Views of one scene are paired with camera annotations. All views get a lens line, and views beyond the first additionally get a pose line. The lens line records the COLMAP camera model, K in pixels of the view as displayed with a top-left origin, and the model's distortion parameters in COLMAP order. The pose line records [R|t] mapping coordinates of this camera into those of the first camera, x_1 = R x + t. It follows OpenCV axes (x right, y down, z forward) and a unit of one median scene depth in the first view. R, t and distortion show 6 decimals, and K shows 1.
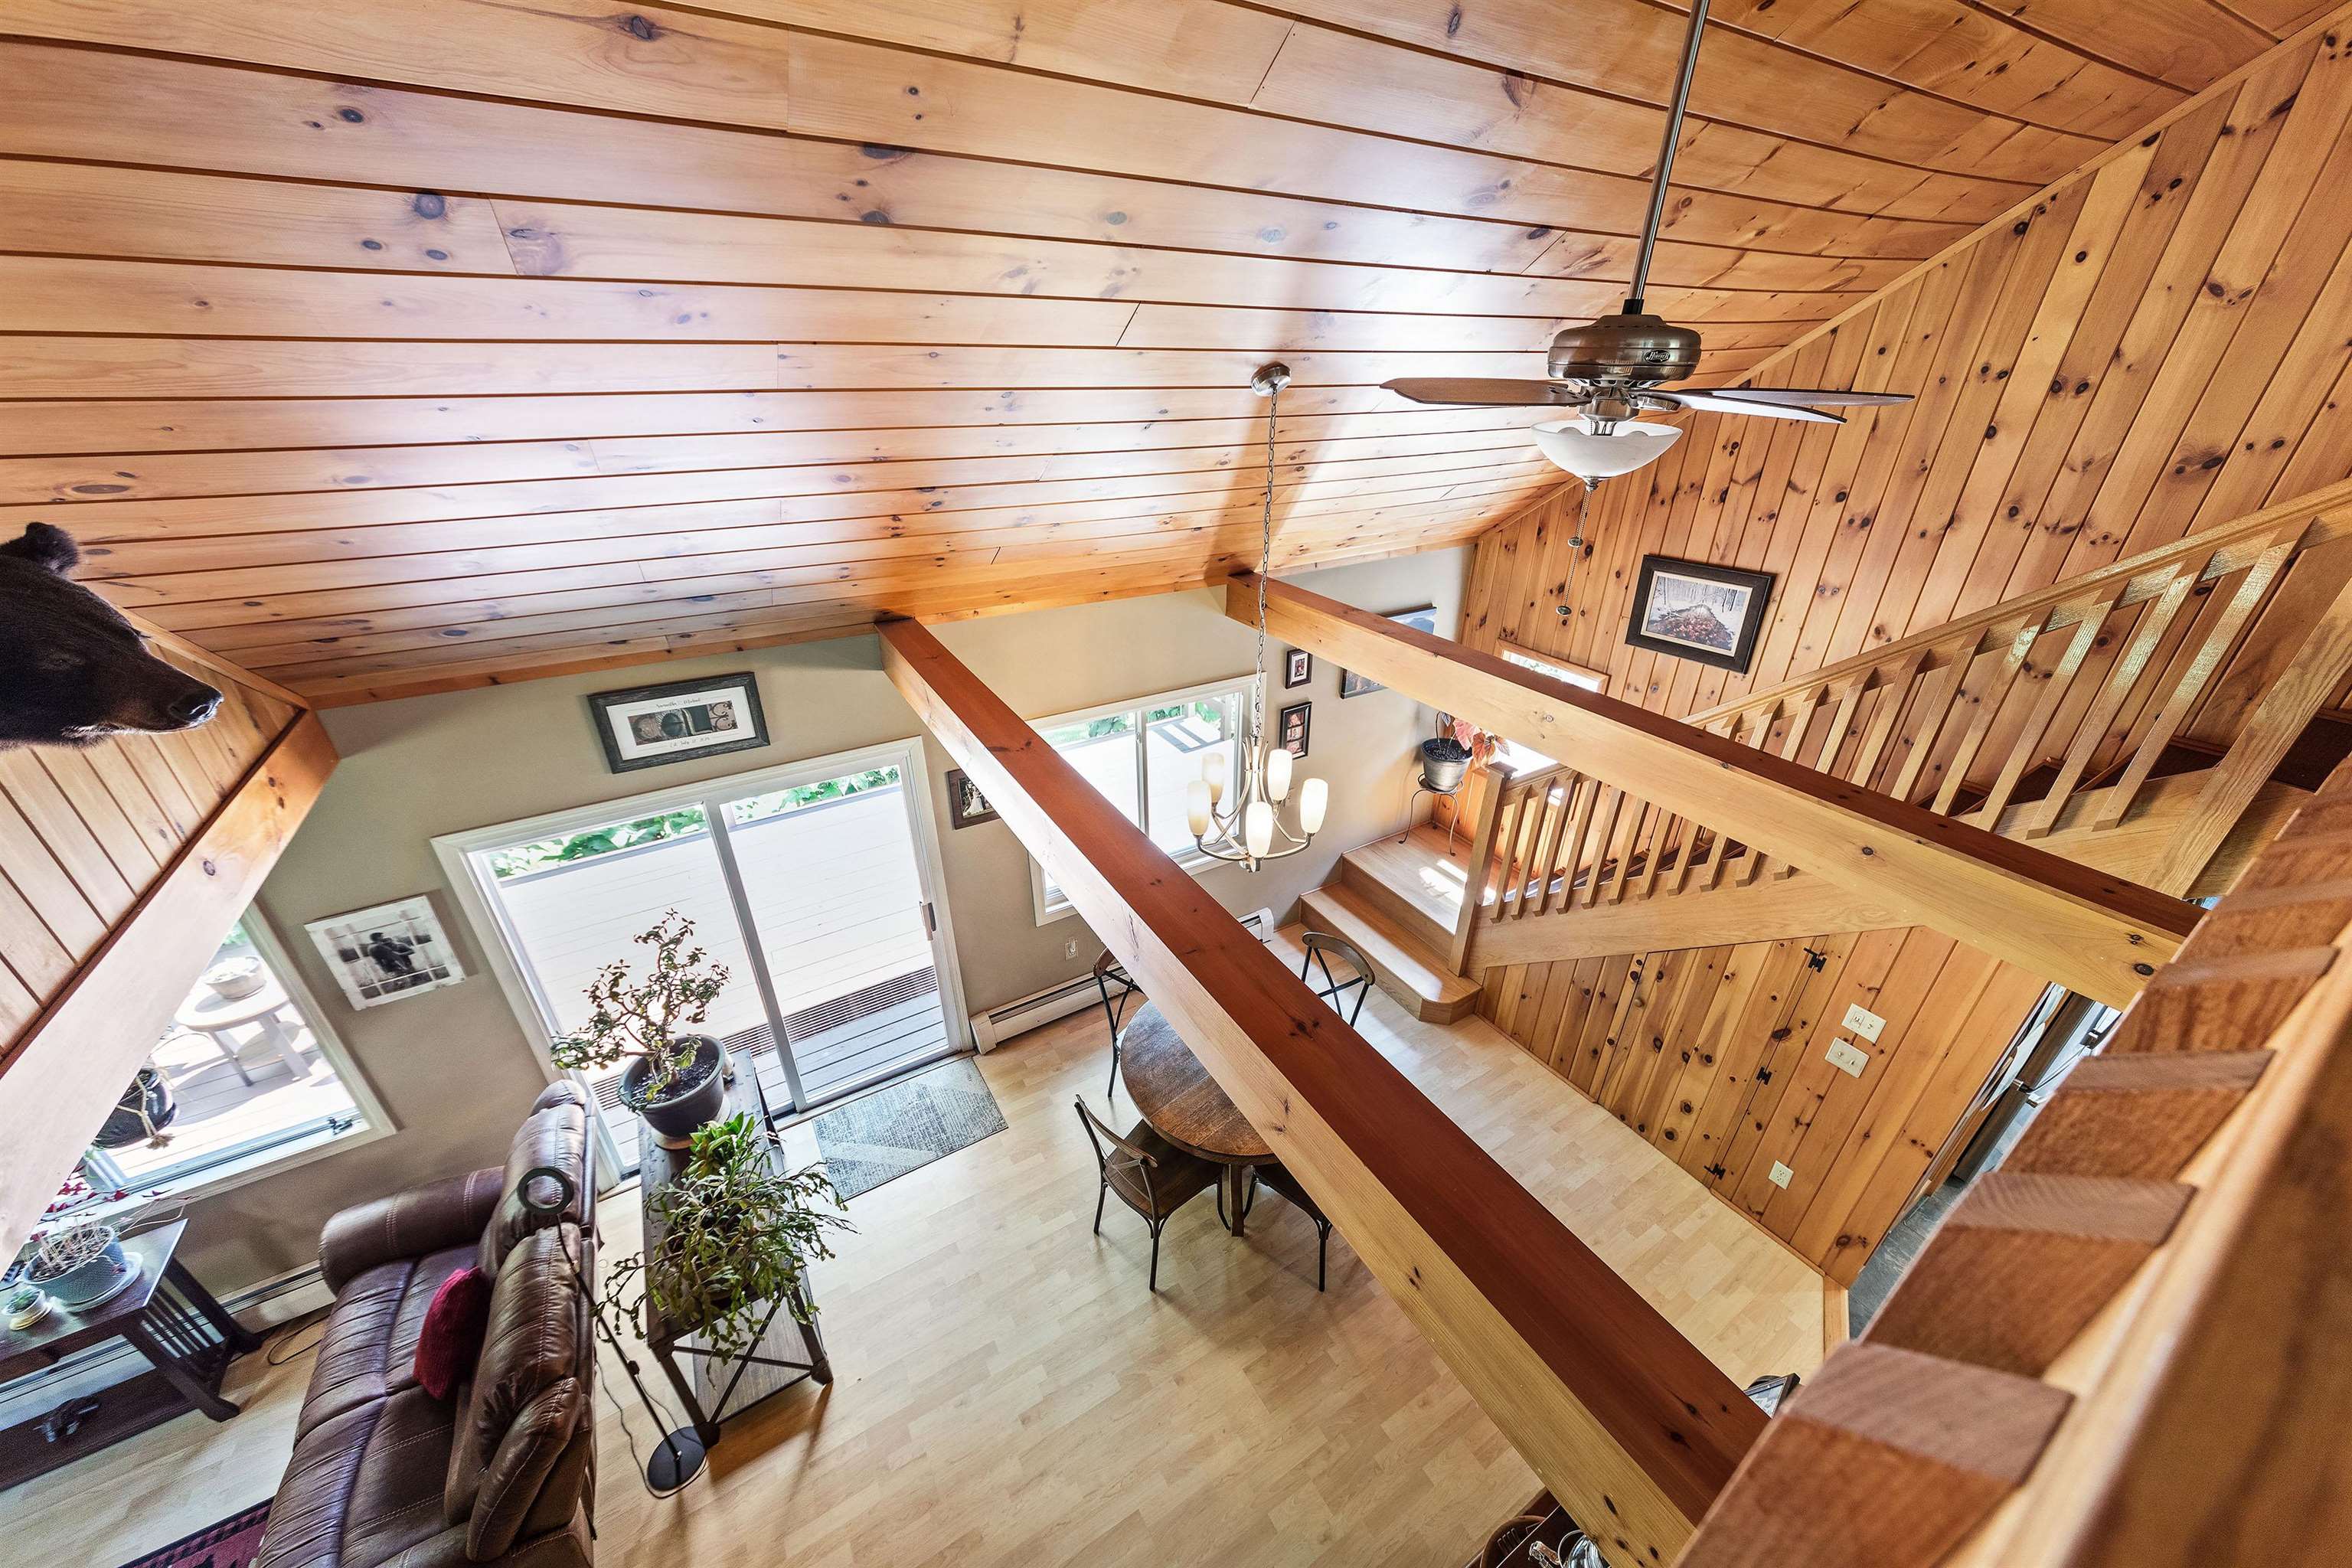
lens RADIAL K [[824.9, 0, 1162.3], [0, 824.9, 788.2], [0, 0, 1]] dist [-0.002686, 0.003747]
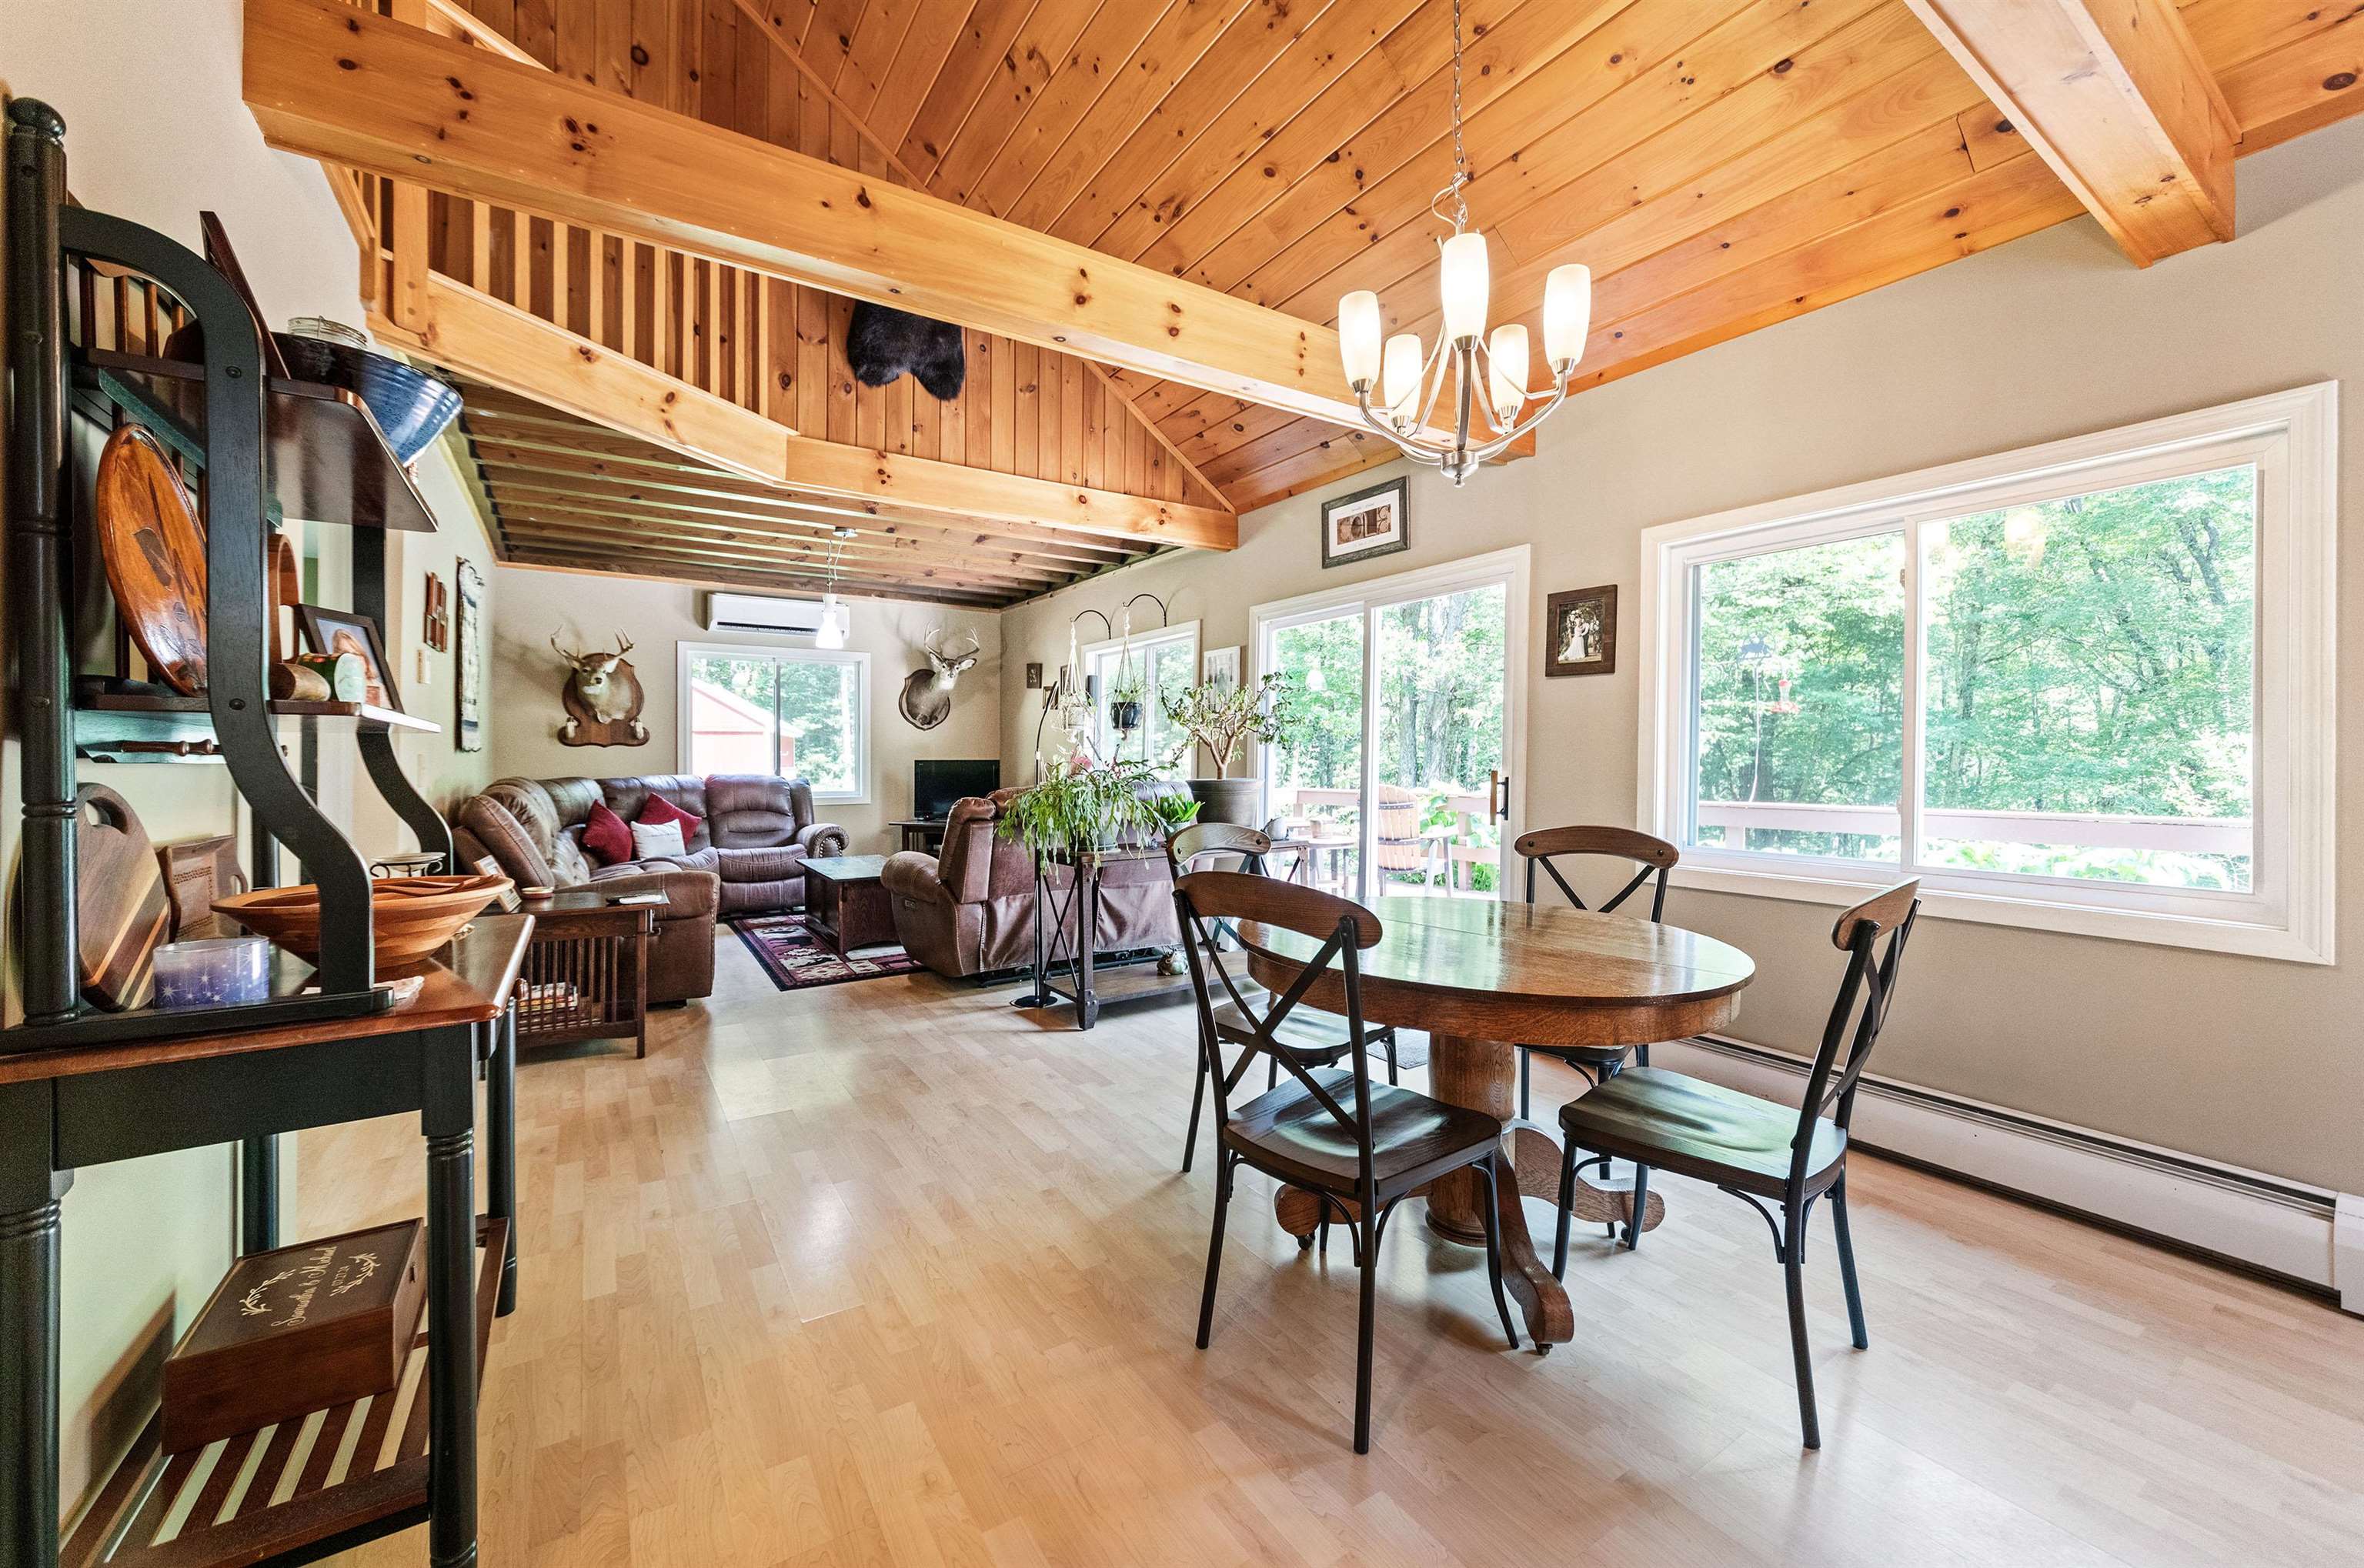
lens RADIAL K [[919.3, 0, 1182.7], [0, 919.3, 766.7], [0, 0, 1]] dist [-0.009042, -0.000390]
pose [[0.039343, 0.012128, -0.999152, 0.738404], [-0.470417, 0.882410, -0.007813, 0.359657], [0.881567, 0.470325, 0.040422, 0.873866]]
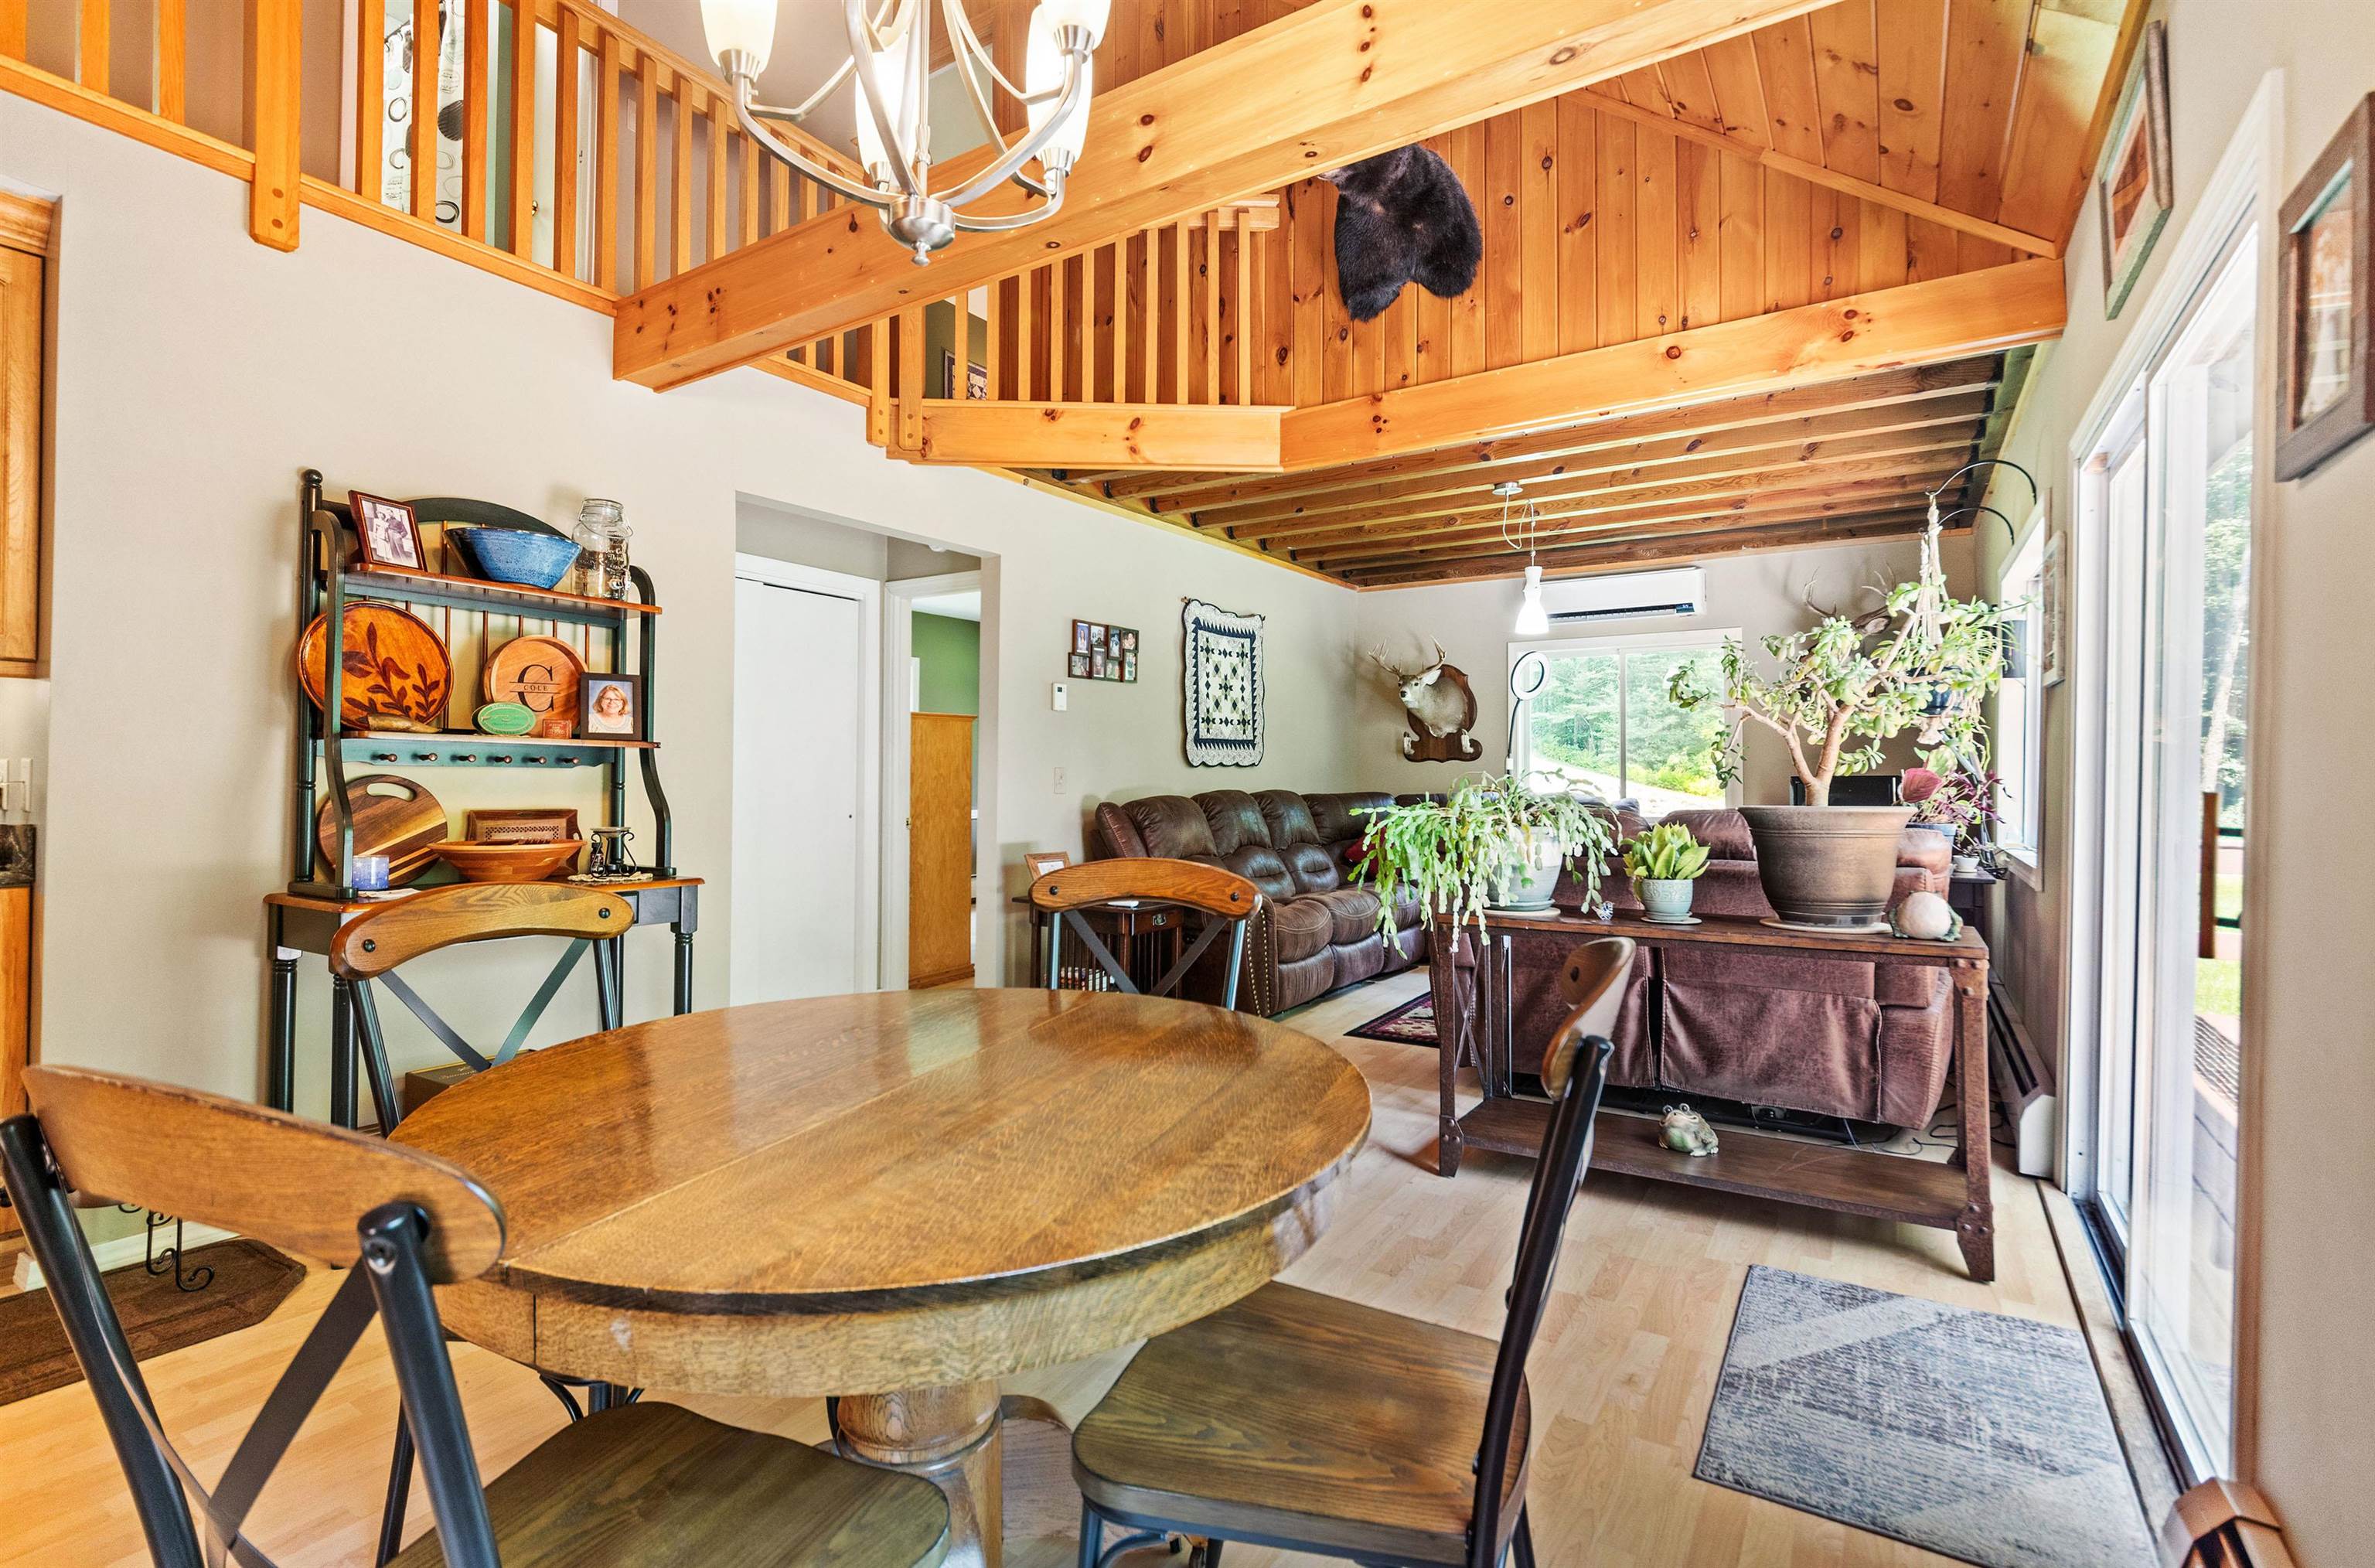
lens RADIAL K [[1104.7, 0, 1182.5], [0, 1104.7, 760.5], [0, 0, 1]] dist [0.003485, 0.000449]
pose [[-0.902444, -0.007456, -0.430743, 0.194122], [-0.204004, 0.888037, 0.412034, 0.064971], [0.379444, 0.459711, -0.802925, 1.450890]]
